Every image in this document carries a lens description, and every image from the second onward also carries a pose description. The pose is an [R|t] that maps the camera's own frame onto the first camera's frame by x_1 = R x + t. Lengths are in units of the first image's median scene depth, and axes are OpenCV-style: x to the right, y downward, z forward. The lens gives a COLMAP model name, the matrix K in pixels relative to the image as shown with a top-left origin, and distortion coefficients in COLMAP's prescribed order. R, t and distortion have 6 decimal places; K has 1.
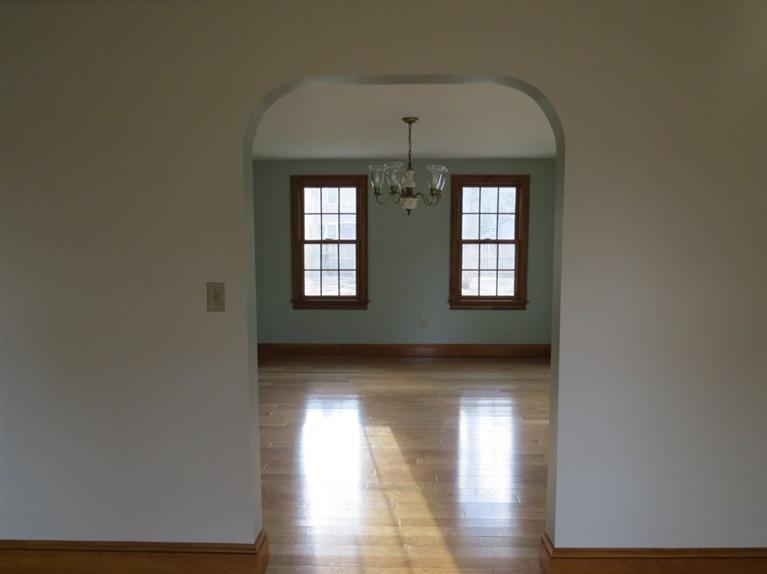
lens RADIAL K [[565.6, 0, 378.4], [0, 565.6, 283.9], [0, 0, 1]] dist [-0.000508, -0.005213]
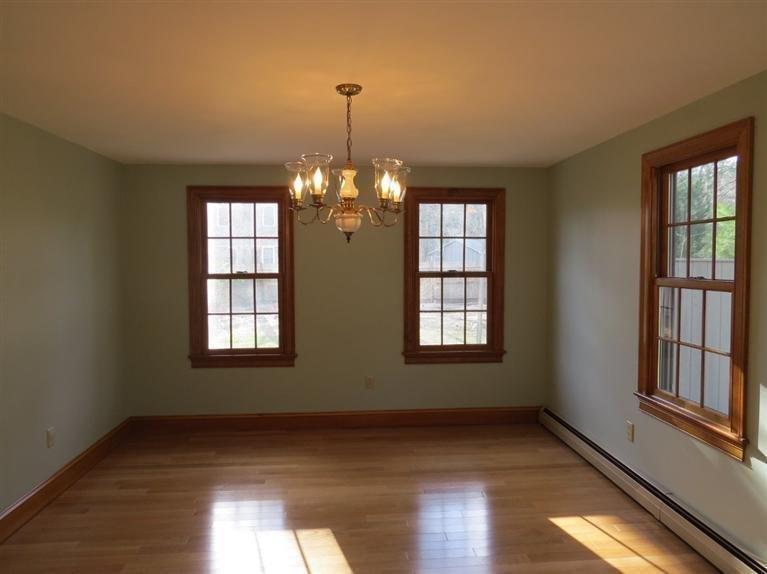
lens RADIAL K [[565.6, 0, 379.0], [0, 565.6, 292.8], [0, 0, 1]] dist [-0.000508, -0.005213]
pose [[0.994451, -0.009629, 0.104760, 0.013837], [0.013236, 0.999341, -0.033786, -0.025017], [-0.104366, 0.034985, 0.993923, 0.249584]]
